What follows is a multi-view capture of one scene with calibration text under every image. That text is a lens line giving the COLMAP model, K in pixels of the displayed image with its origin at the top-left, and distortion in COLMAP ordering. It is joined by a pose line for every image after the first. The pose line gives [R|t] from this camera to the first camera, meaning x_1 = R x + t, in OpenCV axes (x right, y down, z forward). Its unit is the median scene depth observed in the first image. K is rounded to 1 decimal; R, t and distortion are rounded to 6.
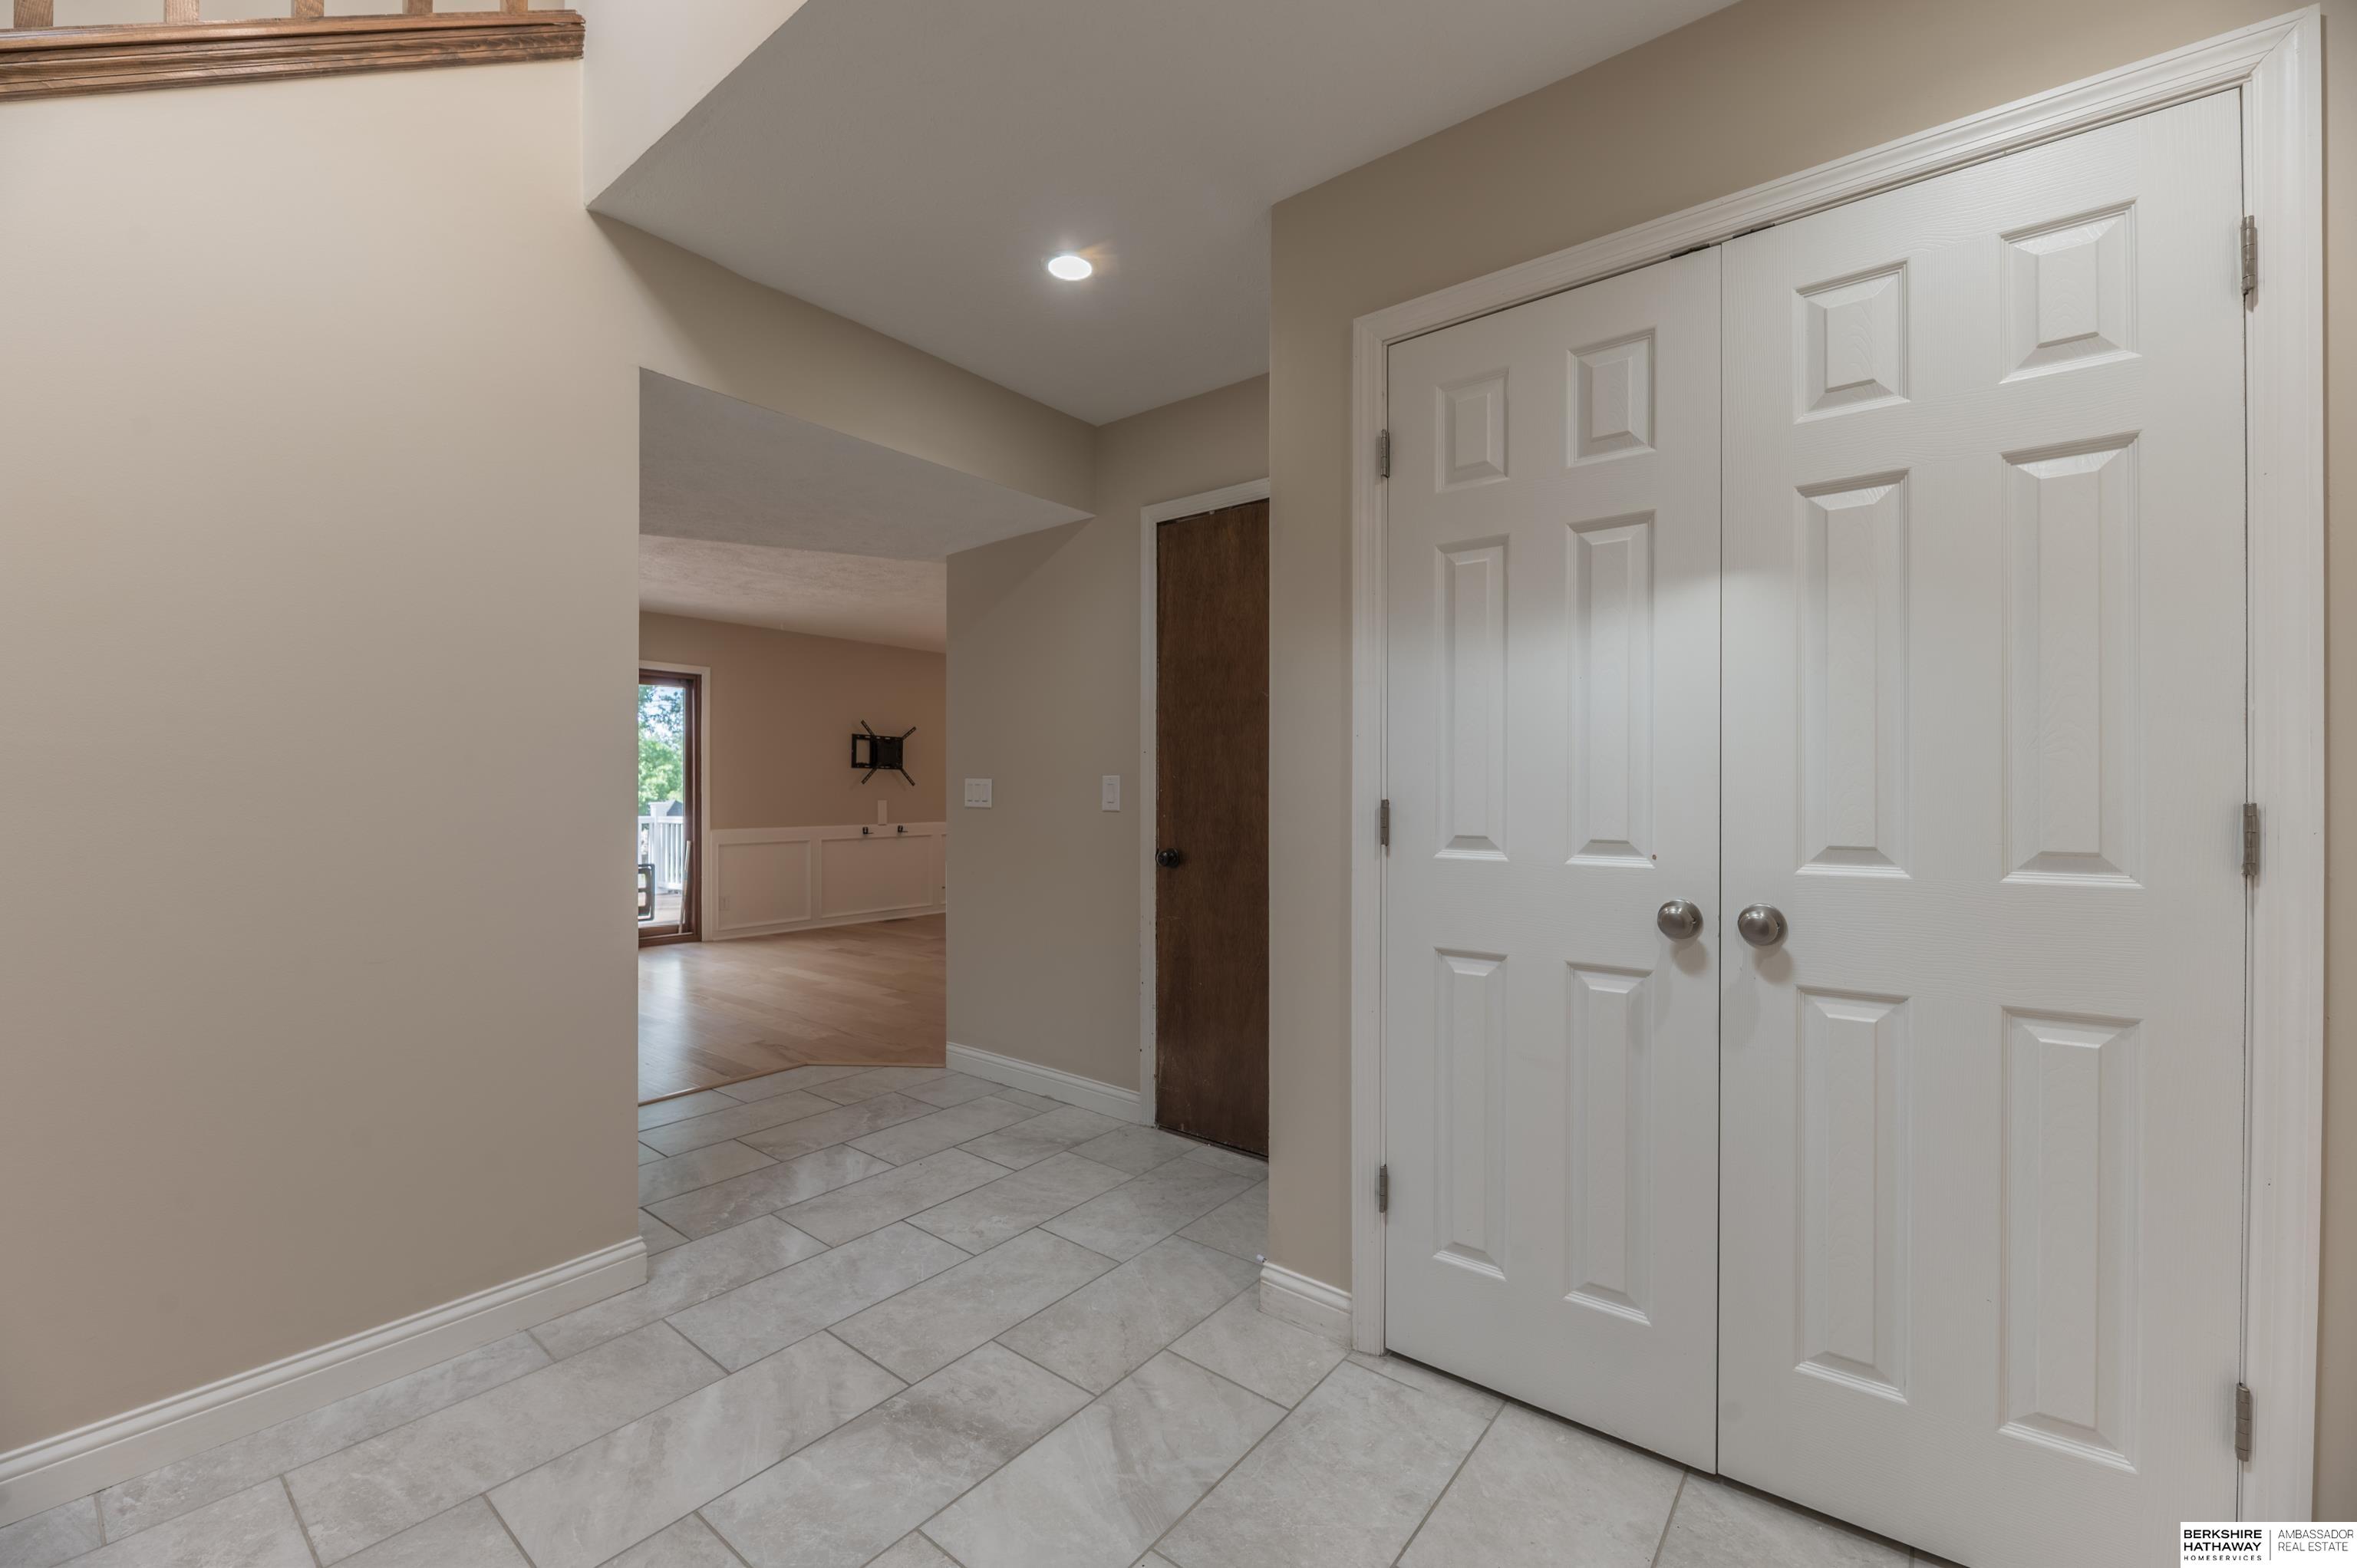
lens RADIAL K [[945.1, 0, 1176.5], [0, 945.1, 788.4], [0, 0, 1]] dist [-0.002983, -0.000037]
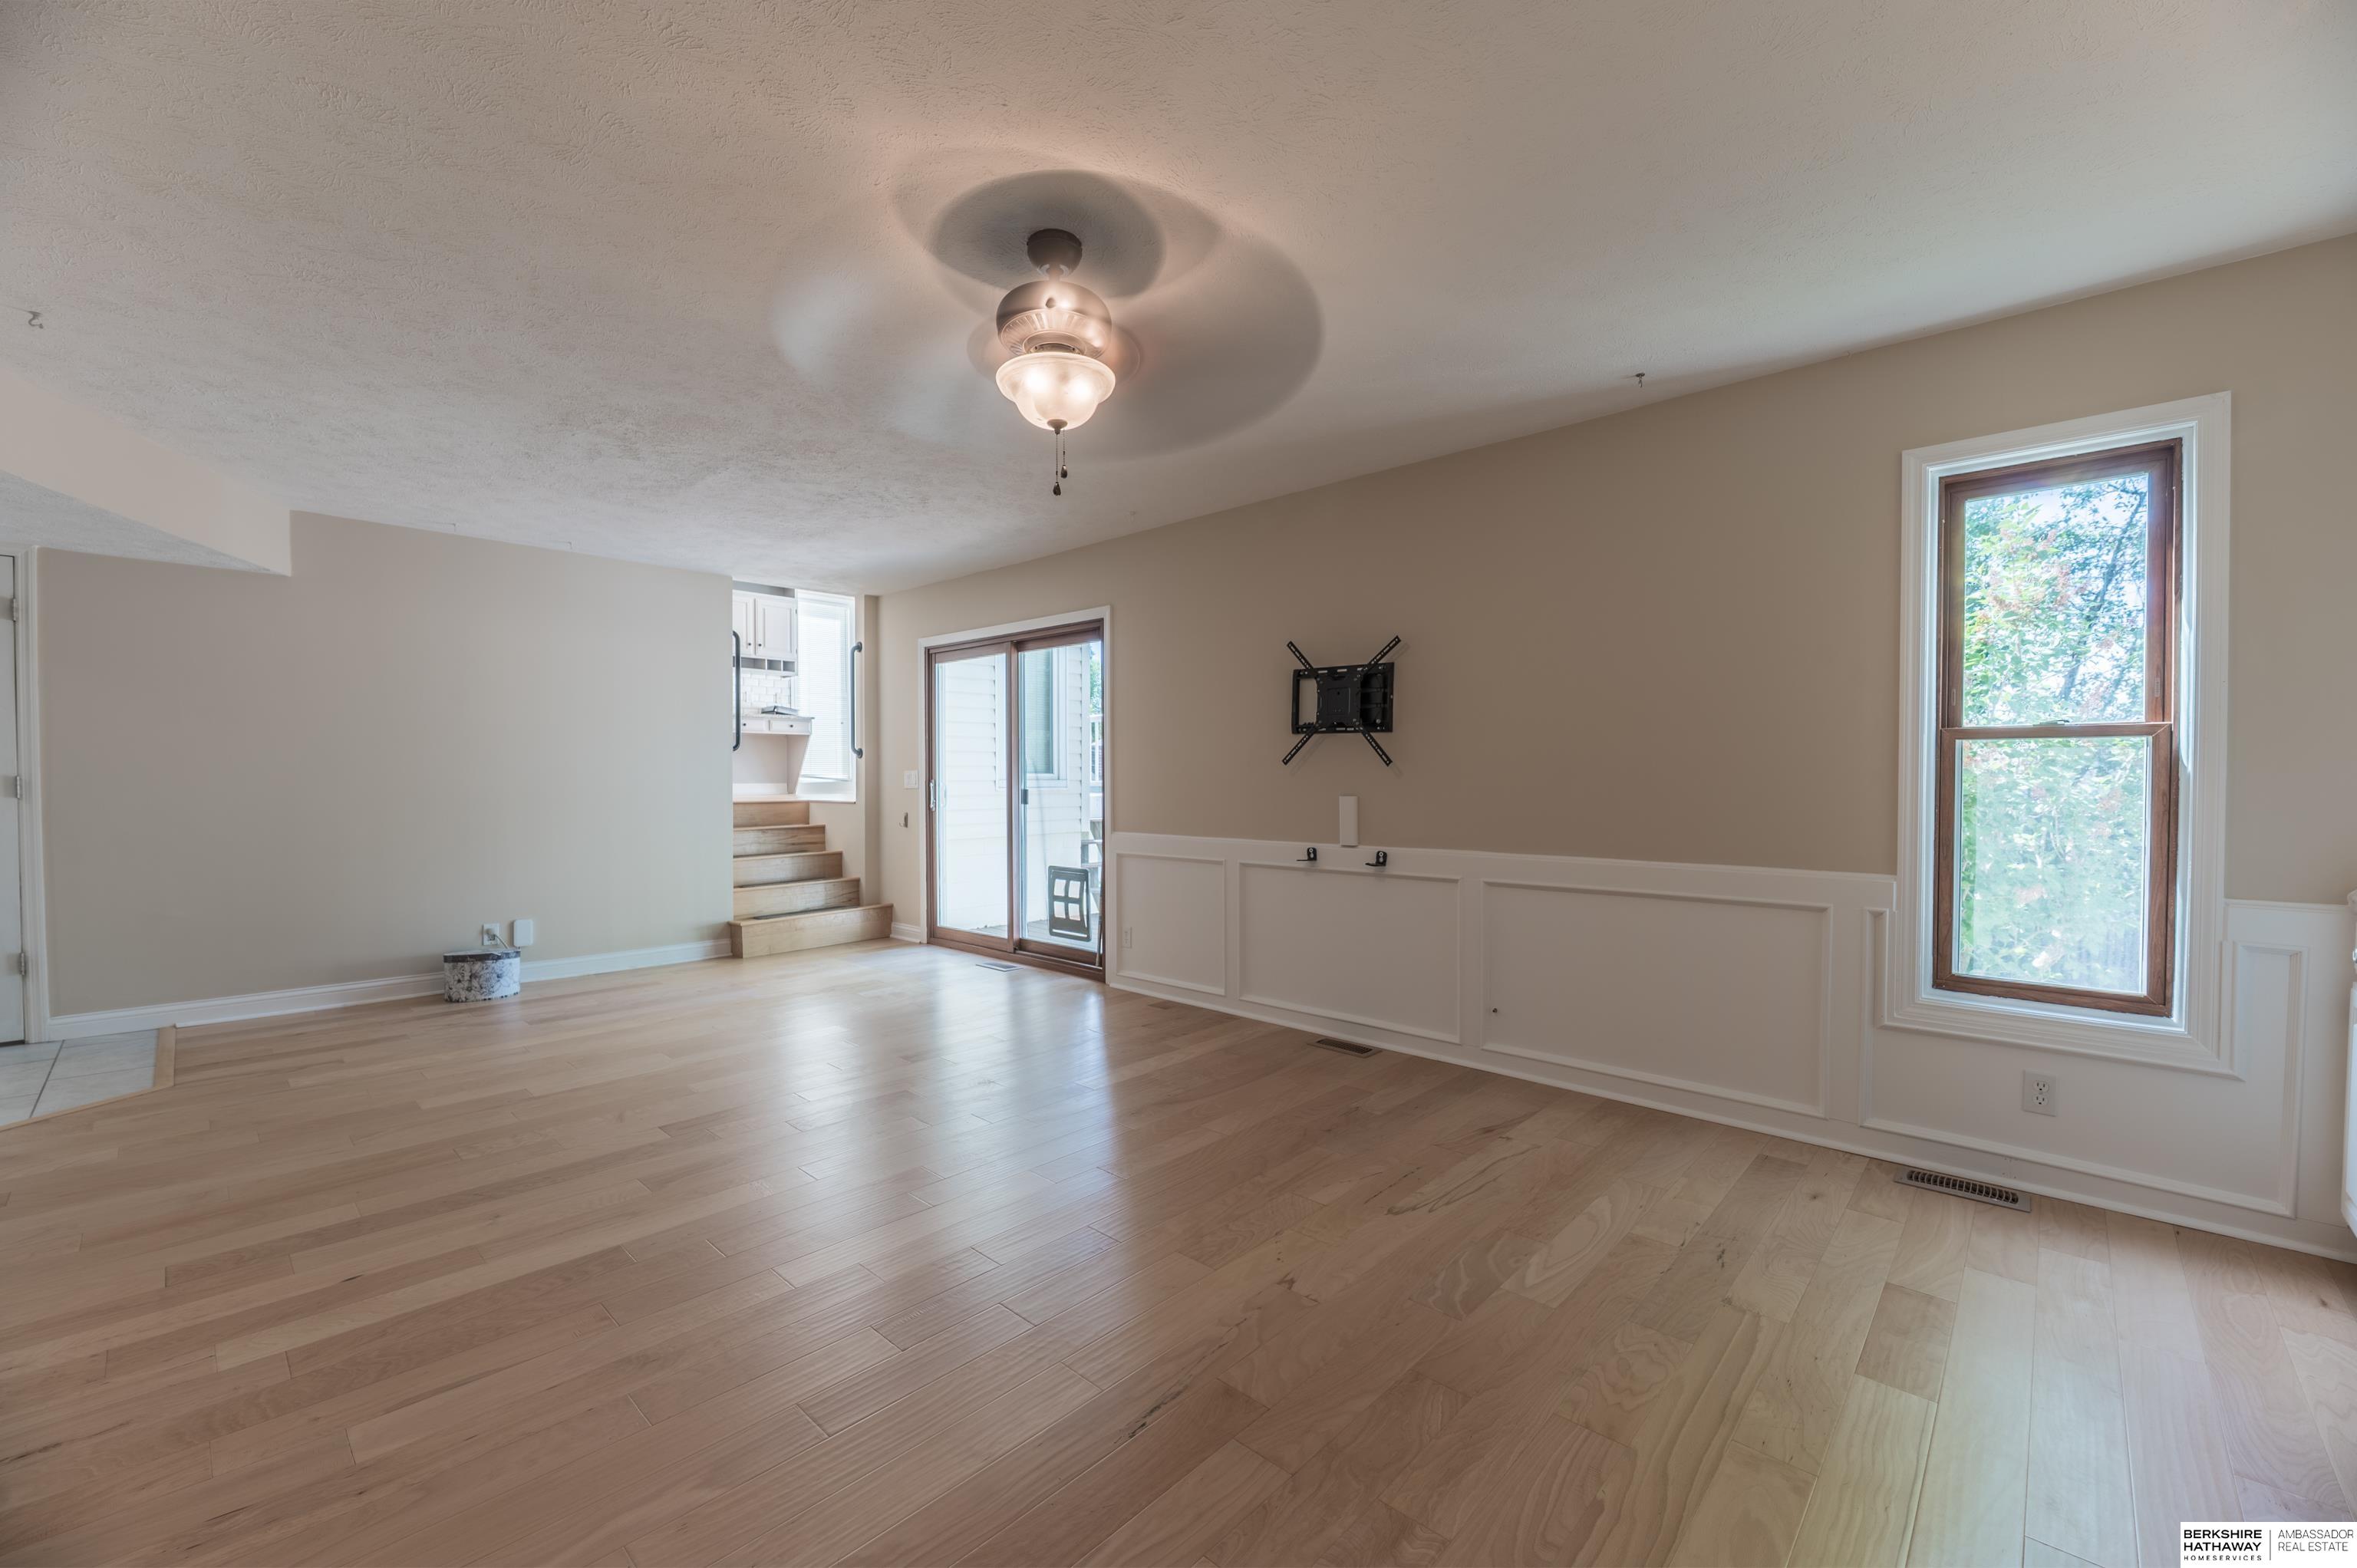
lens RADIAL K [[945.1, 0, 1177.9], [0, 945.1, 785.2], [0, 0, 1]] dist [-0.002983, -0.000037]
pose [[-0.090182, 0.010238, -0.995873, 0.773273], [-0.001890, 0.999944, 0.010451, 0.007069], [0.995924, 0.002825, -0.090158, 3.908245]]
